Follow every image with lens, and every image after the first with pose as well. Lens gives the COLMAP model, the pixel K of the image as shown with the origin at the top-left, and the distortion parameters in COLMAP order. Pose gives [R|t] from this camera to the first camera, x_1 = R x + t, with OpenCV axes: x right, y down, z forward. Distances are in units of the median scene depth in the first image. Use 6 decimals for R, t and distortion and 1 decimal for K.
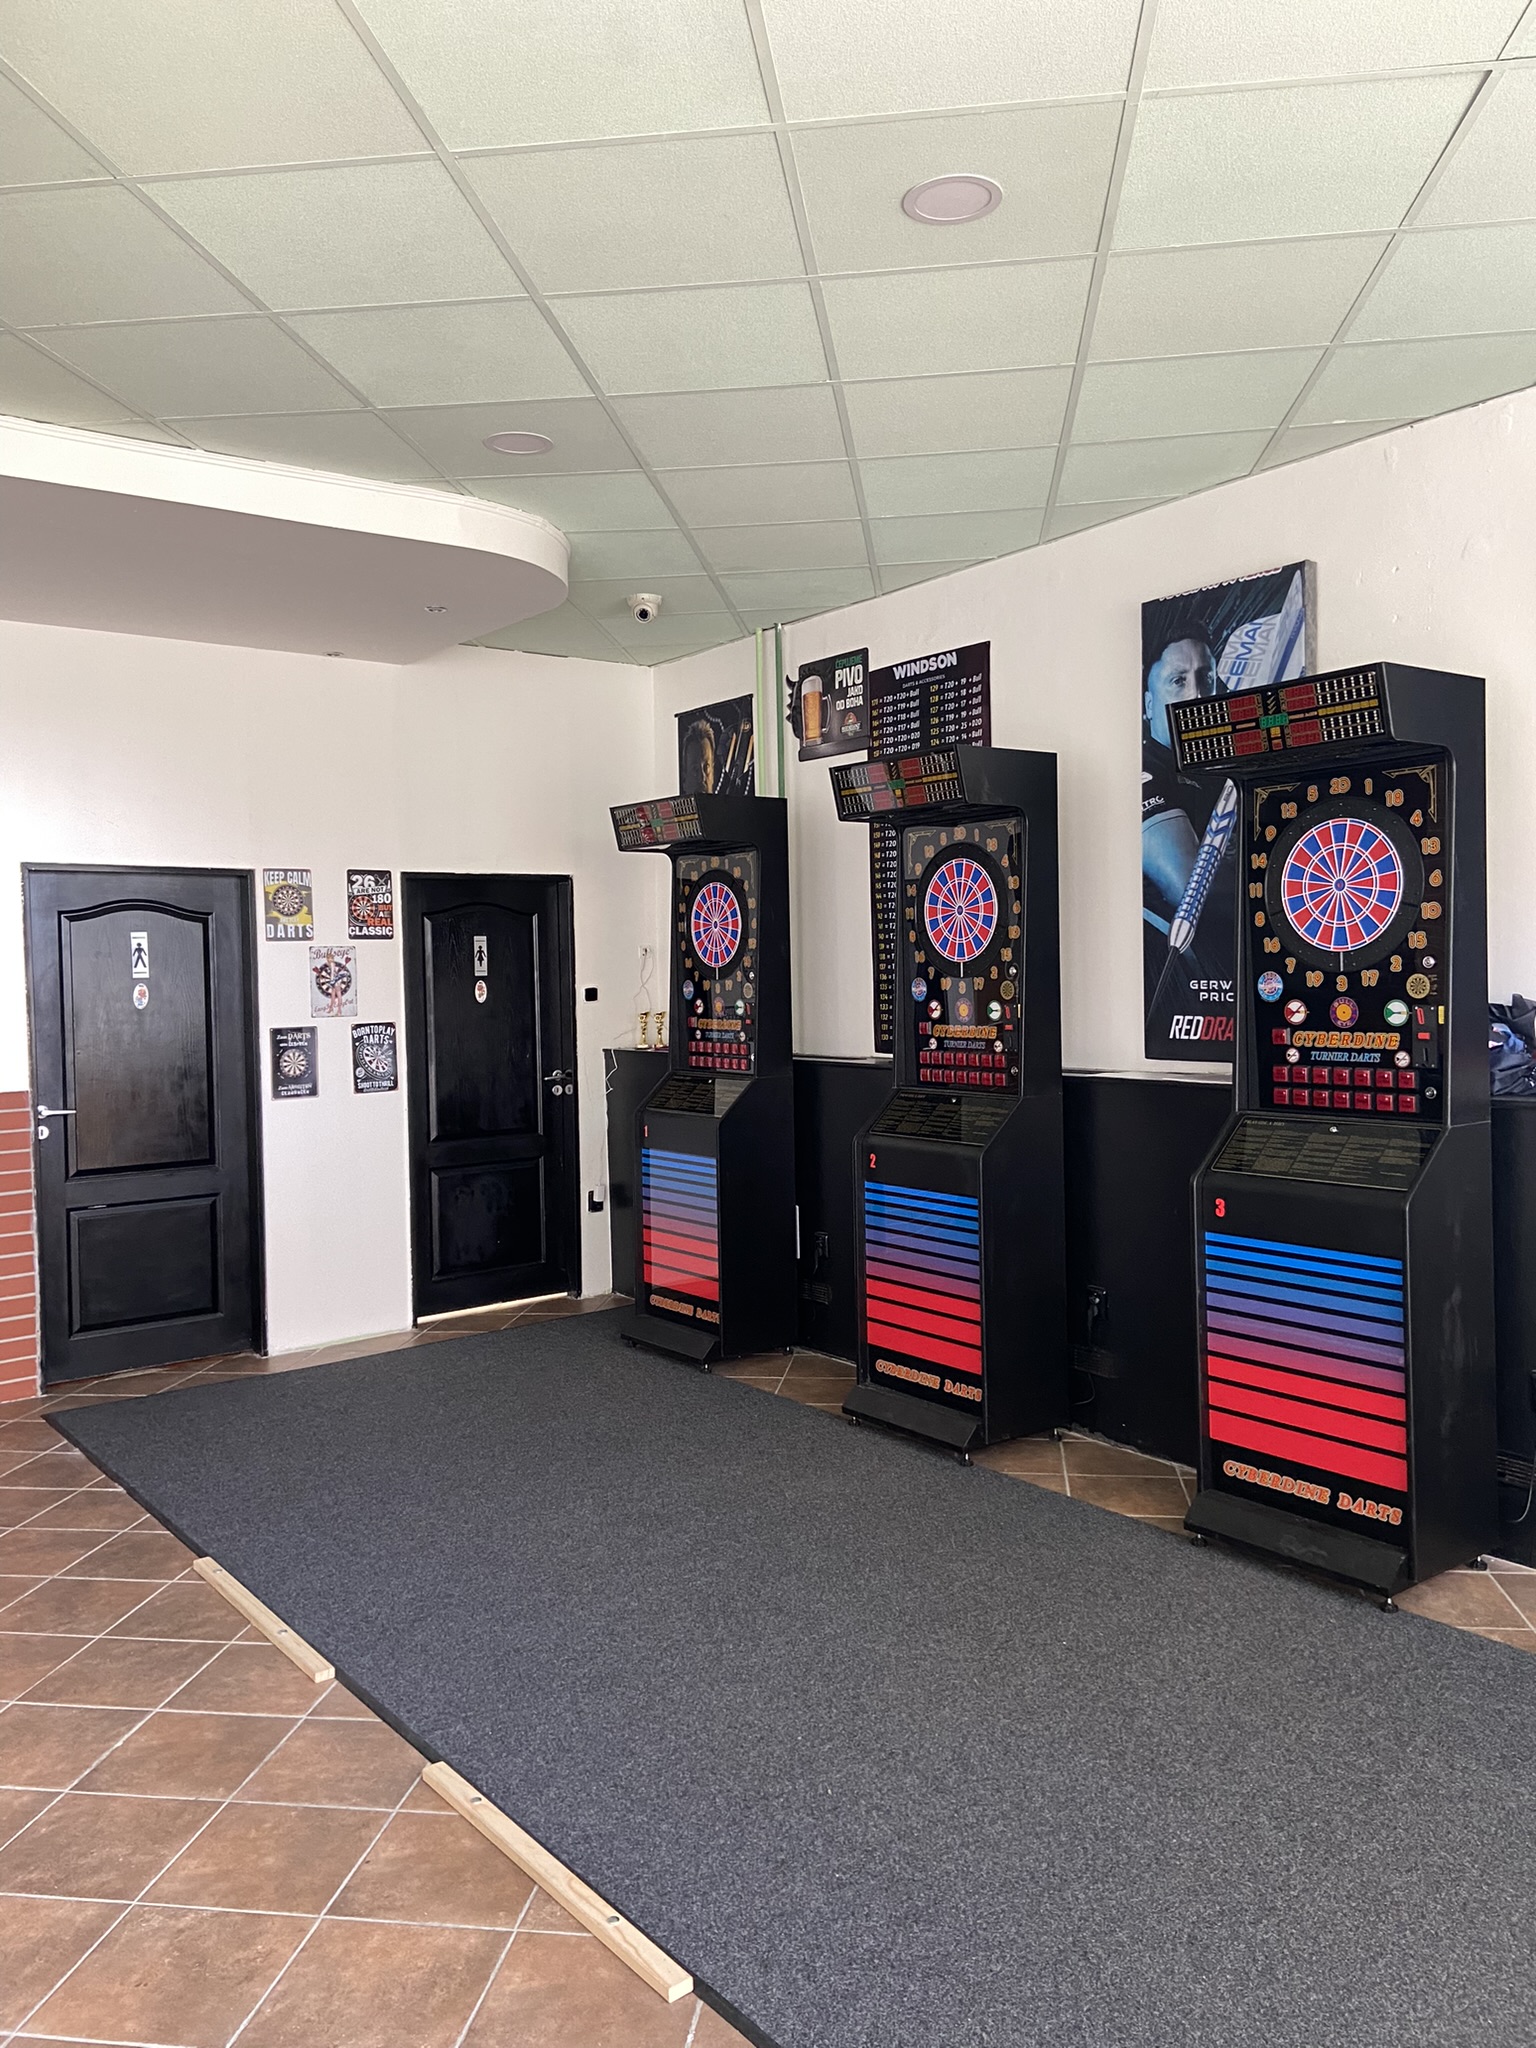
lens RADIAL K [[1540.1, 0, 768.0], [0, 1540.1, 1024.0], [0, 0, 1]] dist [0.100796, 0.000450]
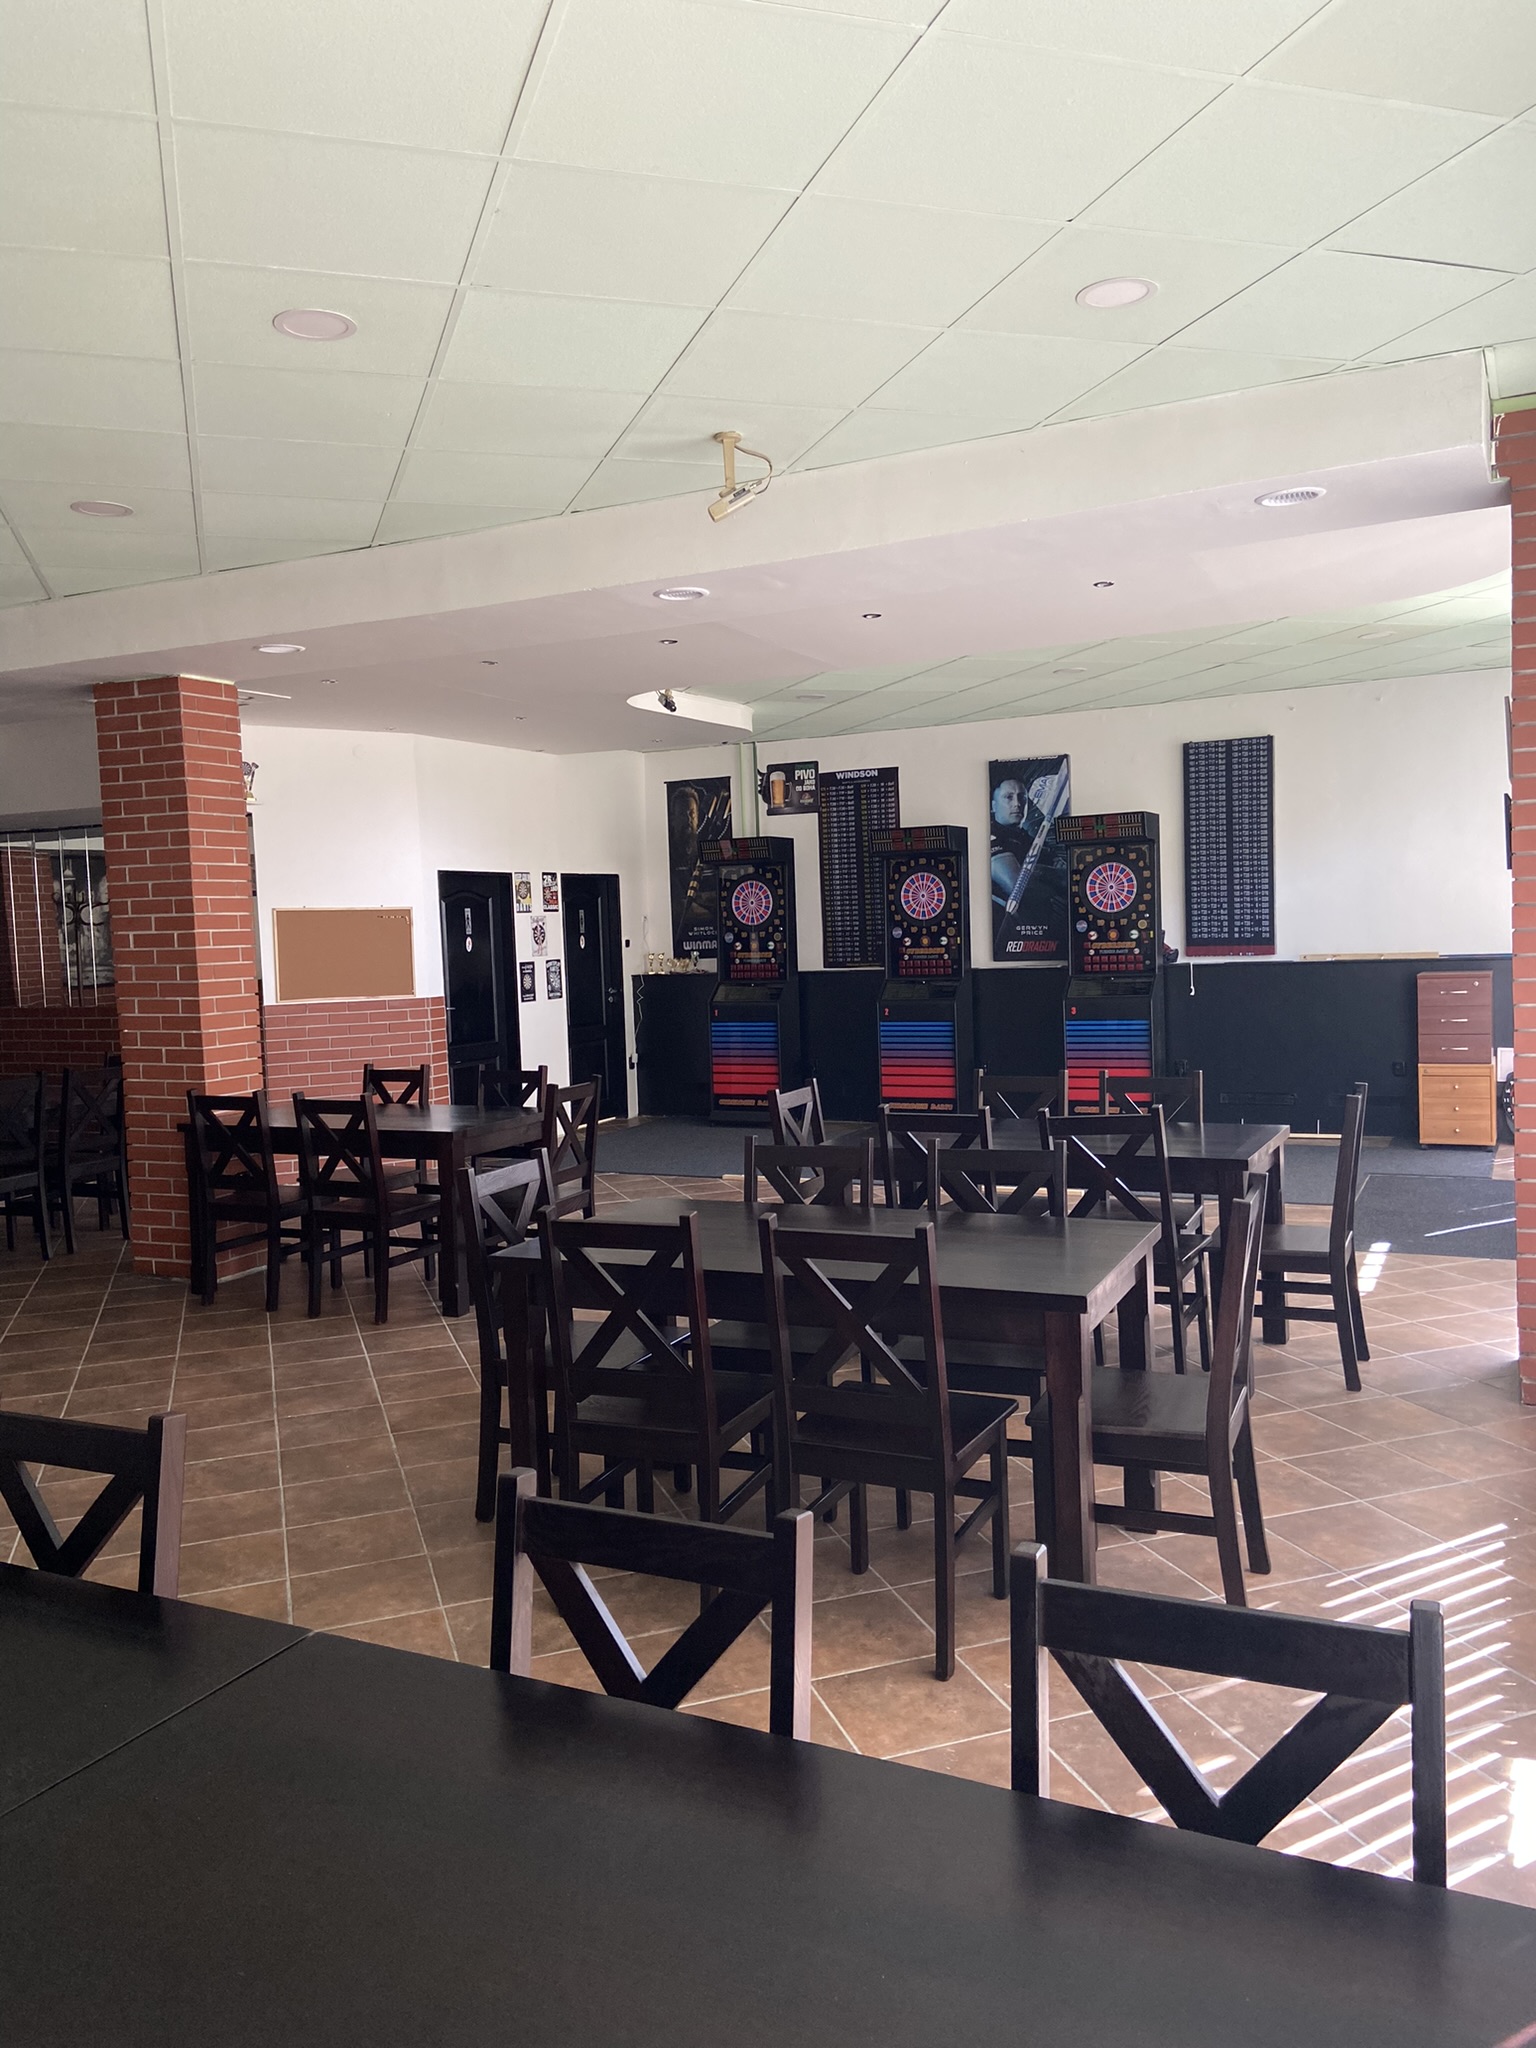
lens RADIAL K [[1540.1, 0, 768.0], [0, 1540.1, 1024.0], [0, 0, 1]] dist [0.100796, 0.000450]
pose [[0.888245, -0.039611, 0.457660, -0.909570], [0.032105, 0.999192, 0.024172, 0.040938], [-0.458248, -0.006778, 0.888799, -0.719295]]
